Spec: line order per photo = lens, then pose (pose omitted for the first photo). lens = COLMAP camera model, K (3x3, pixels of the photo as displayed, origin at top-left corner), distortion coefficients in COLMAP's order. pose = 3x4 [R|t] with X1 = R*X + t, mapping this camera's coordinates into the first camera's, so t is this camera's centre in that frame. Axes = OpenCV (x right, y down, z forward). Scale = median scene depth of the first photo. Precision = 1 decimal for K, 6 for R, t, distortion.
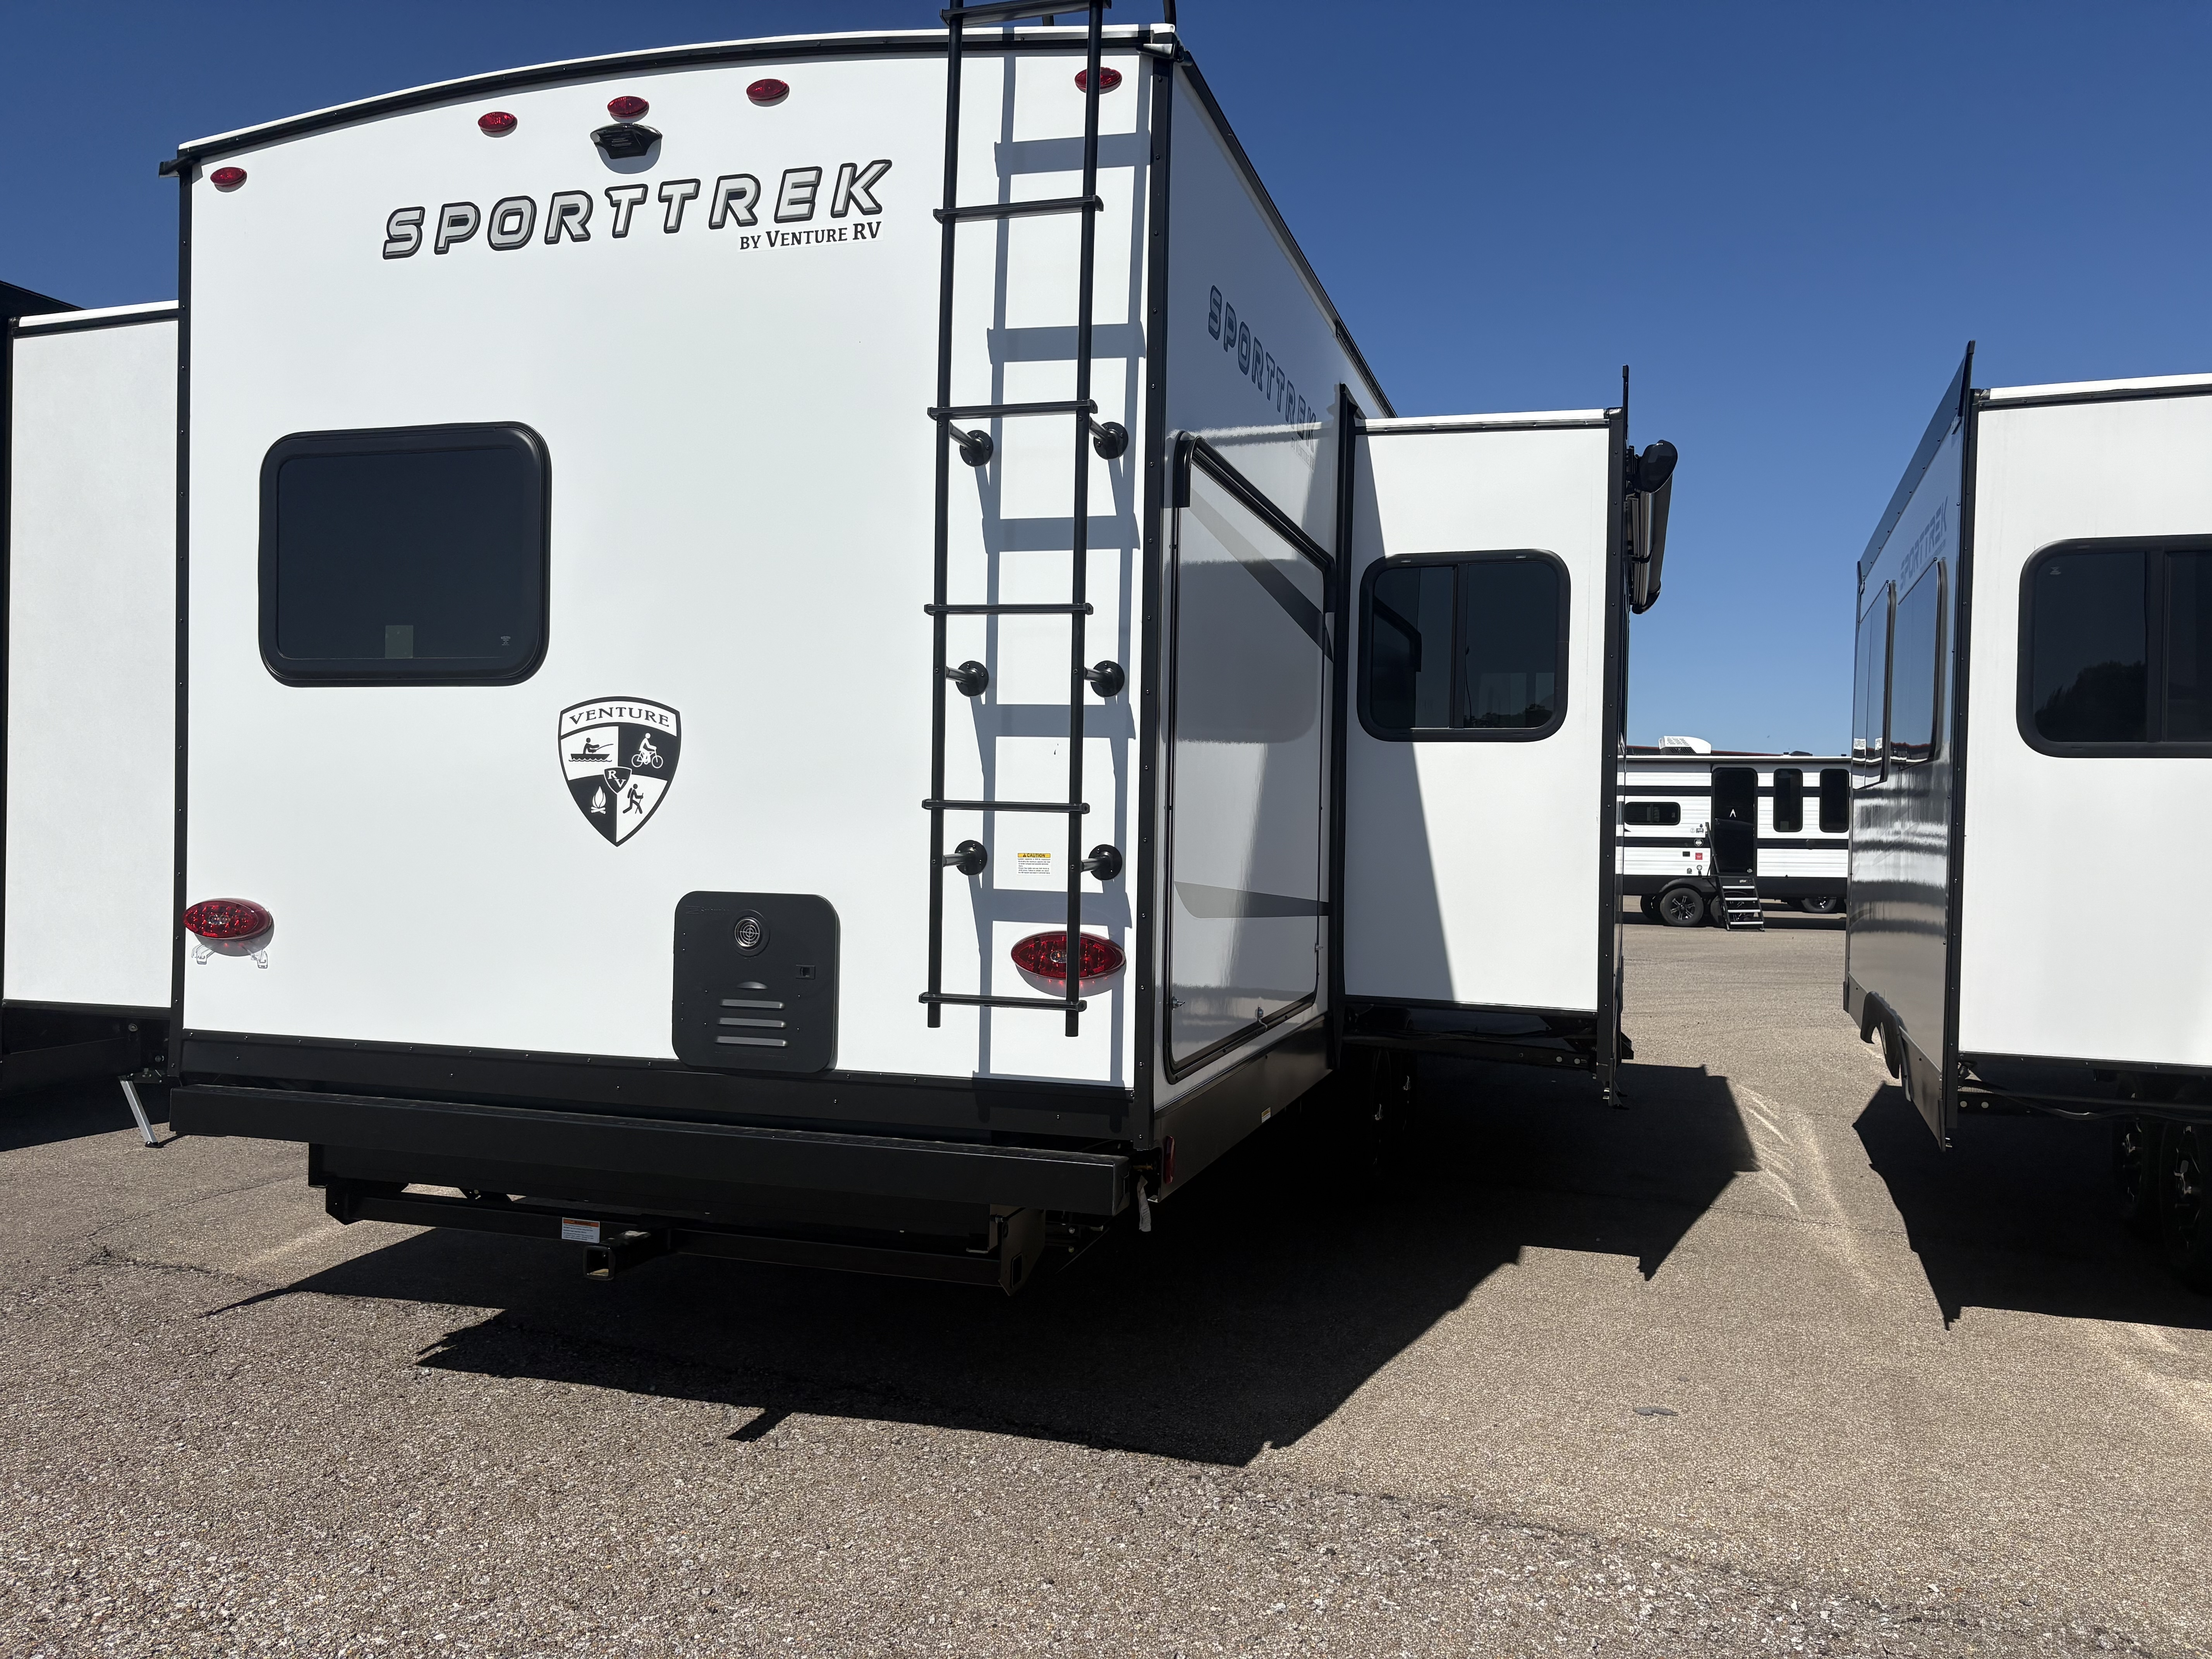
lens RADIAL K [[1655.3, 0, 1103.9], [0, 1655.3, 841.0], [0, 0, 1]] dist [0.012155, 0.006296]
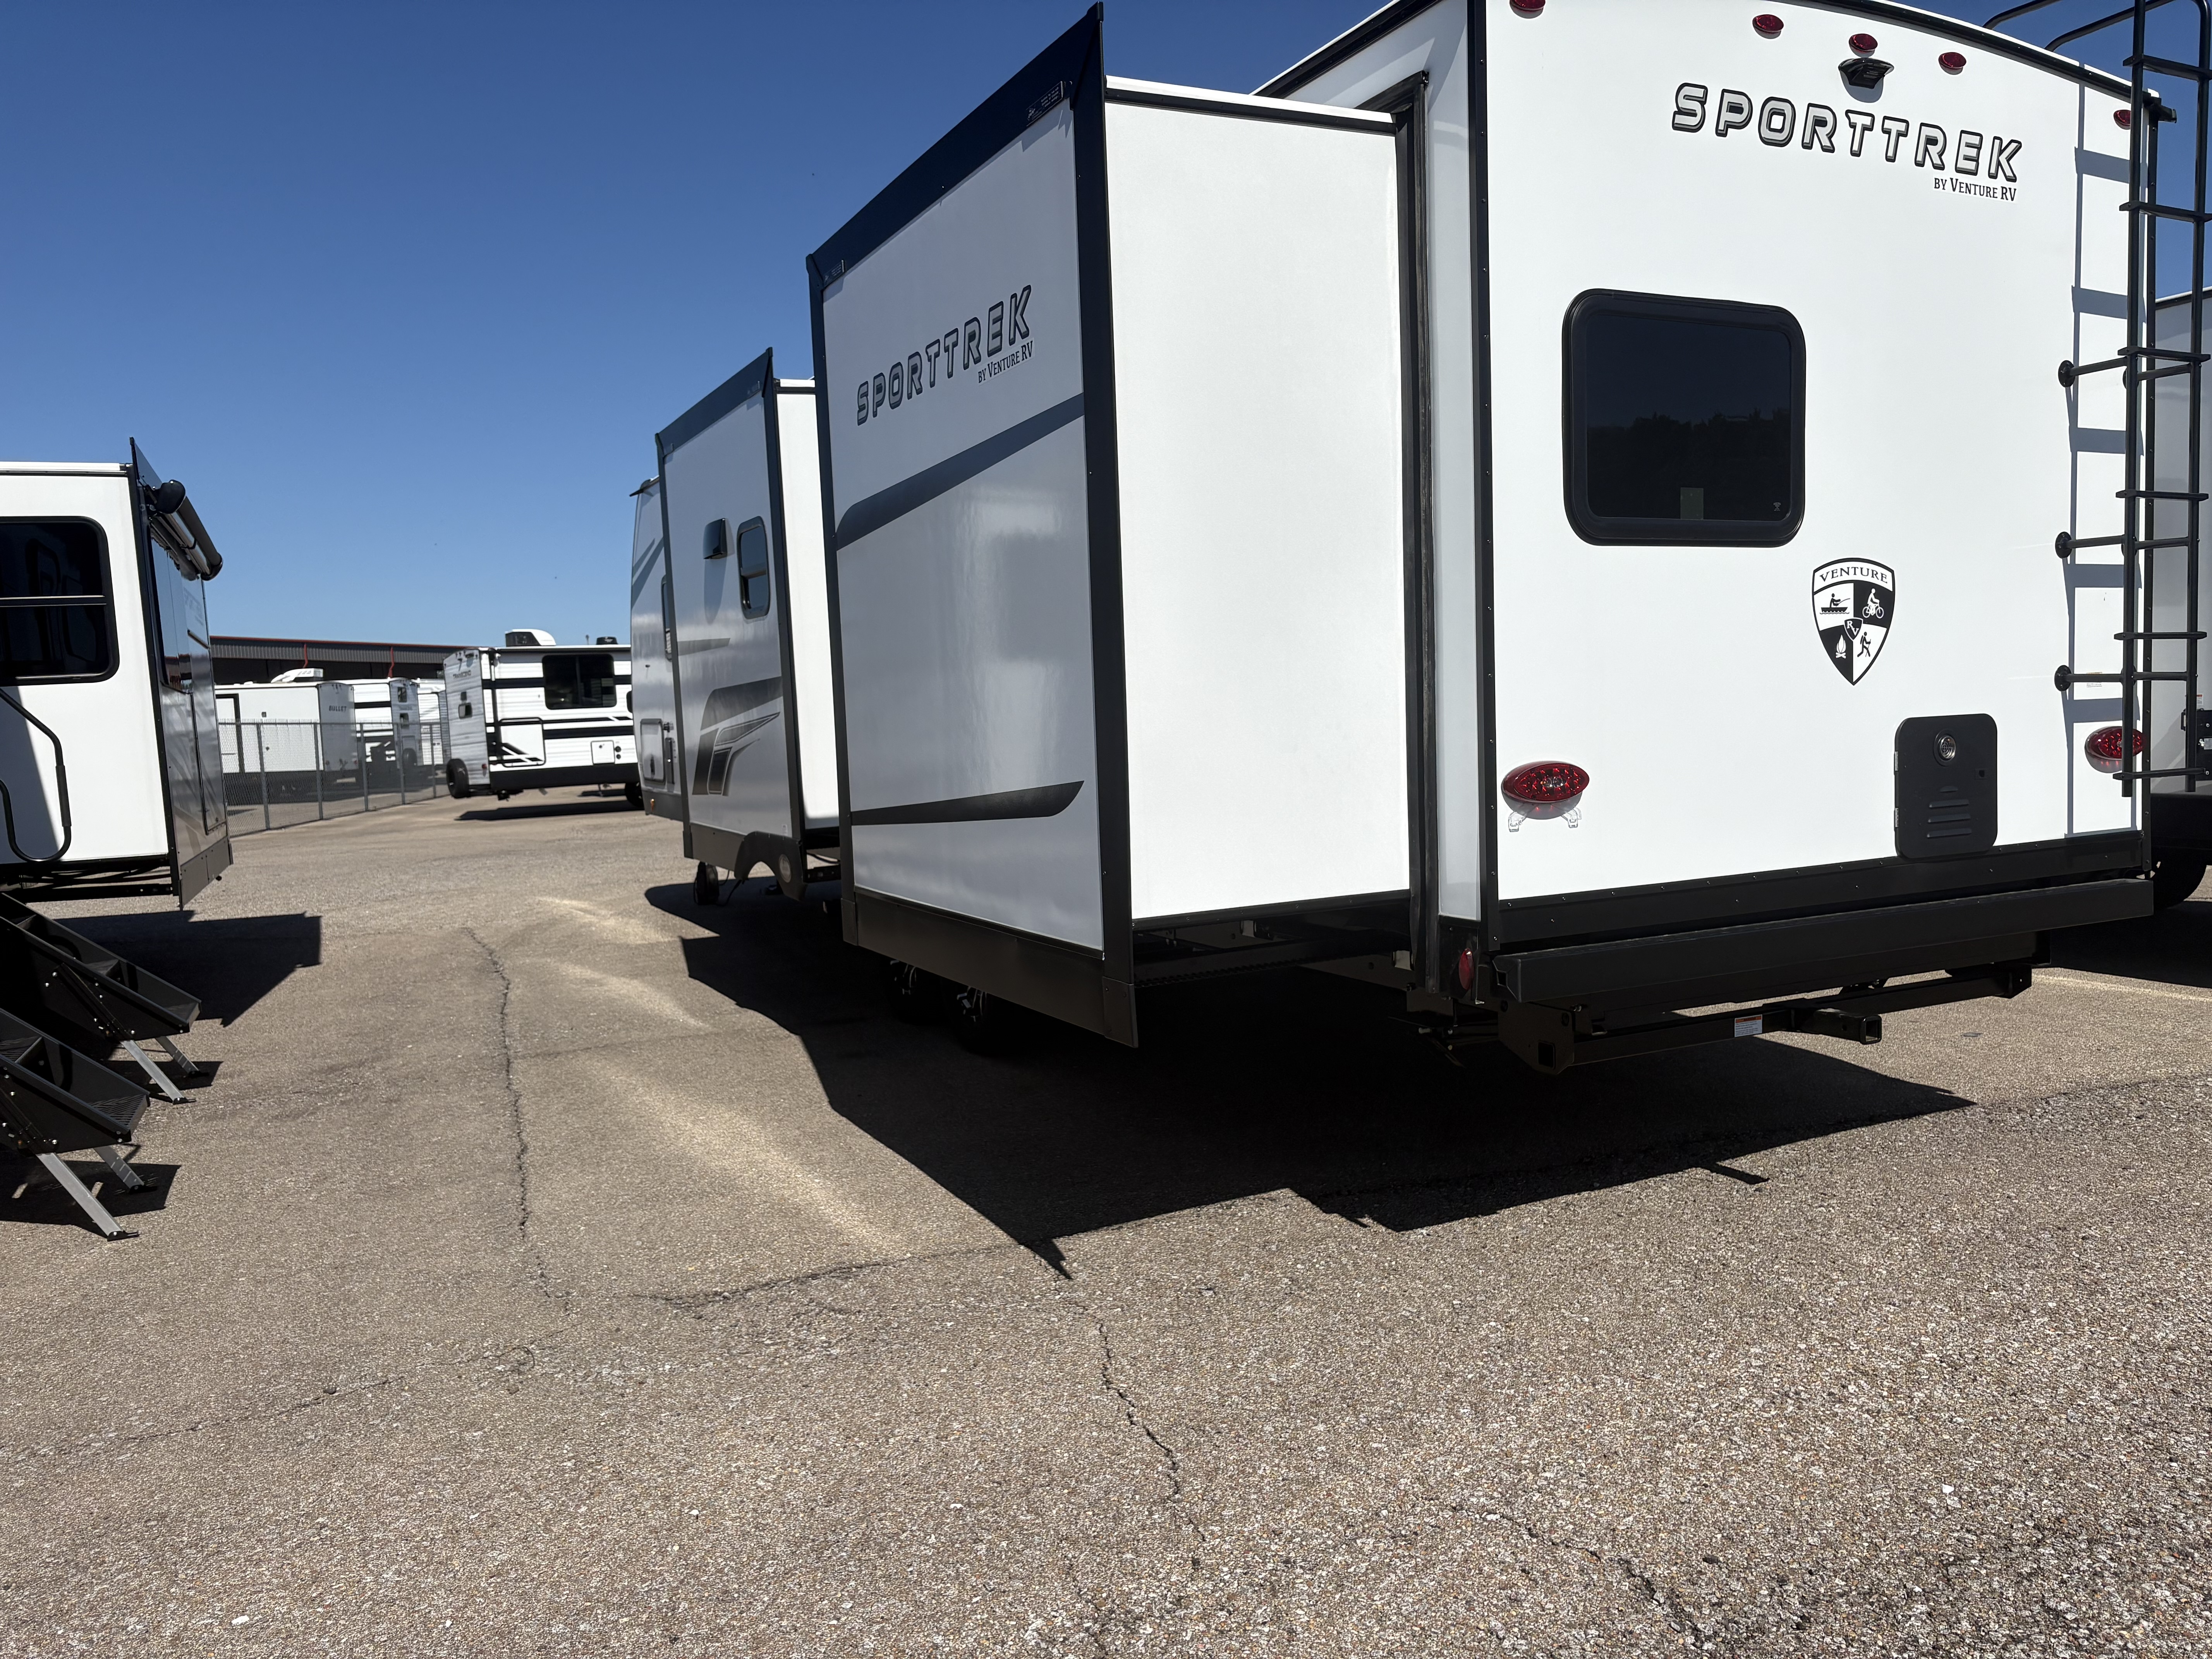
lens RADIAL K [[1655.3, 0, 1103.9], [0, 1655.3, 841.0], [0, 0, 1]] dist [0.012155, 0.006296]
pose [[0.727161, -0.102394, 0.678787, -1.500792], [0.058824, 0.994470, 0.086998, -0.020866], [-0.683941, -0.023332, 0.729164, 0.498291]]
